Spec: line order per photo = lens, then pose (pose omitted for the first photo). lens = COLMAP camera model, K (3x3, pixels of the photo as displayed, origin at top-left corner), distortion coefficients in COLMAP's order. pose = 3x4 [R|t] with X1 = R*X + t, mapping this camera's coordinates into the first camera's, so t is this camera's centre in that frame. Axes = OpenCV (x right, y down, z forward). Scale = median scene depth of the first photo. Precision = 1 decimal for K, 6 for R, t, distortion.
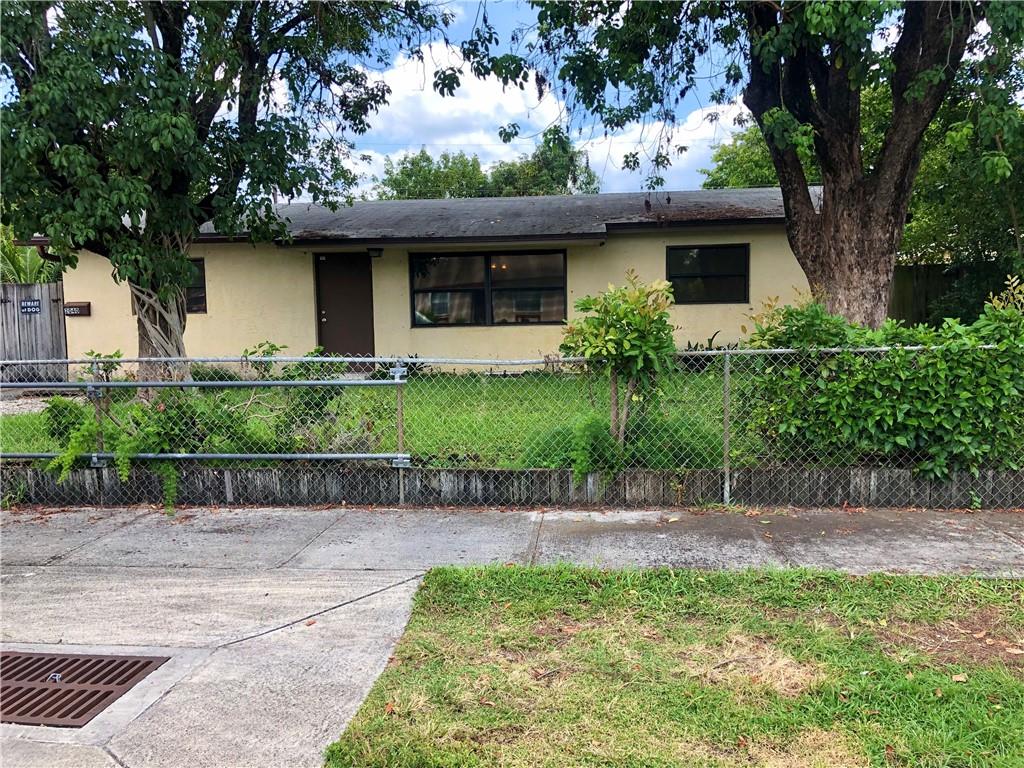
lens RADIAL K [[861.1, 0, 512.0], [0, 861.1, 384.0], [0, 0, 1]] dist [0.009247, 0.002726]
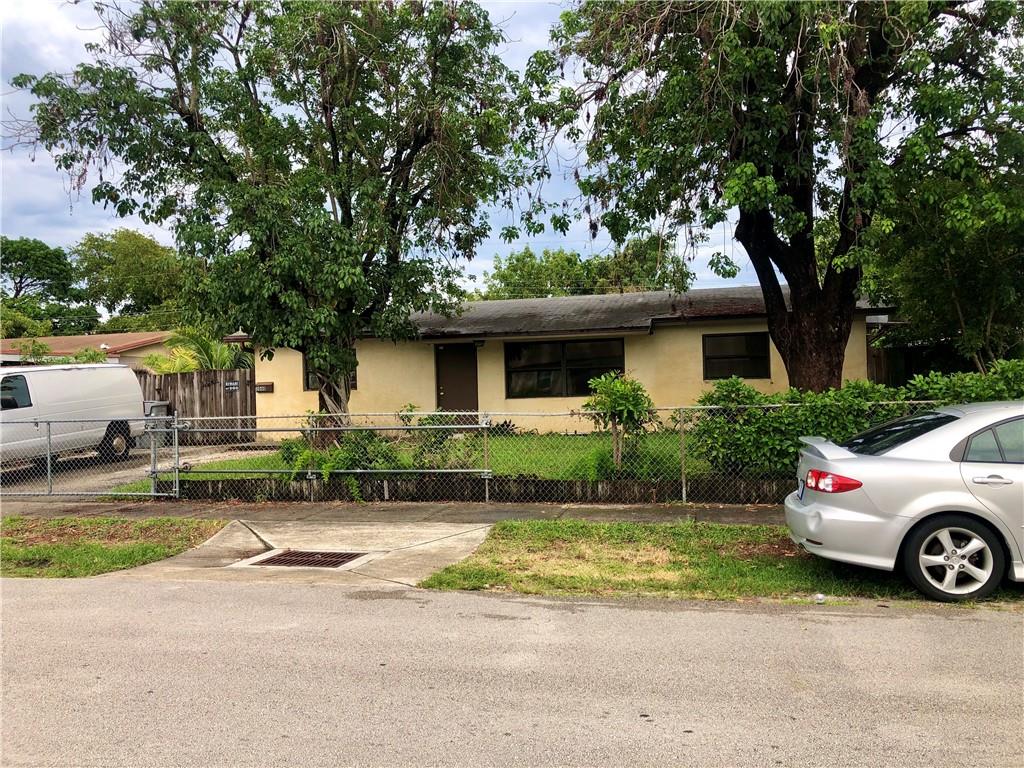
lens RADIAL K [[861.1, 0, 512.0], [0, 861.1, 384.0], [0, 0, 1]] dist [0.009247, 0.002726]
pose [[0.991350, -0.009177, -0.130920, 0.094392], [-0.002567, 0.996006, -0.089251, 0.042805], [0.131216, 0.088815, 0.987367, -0.444011]]
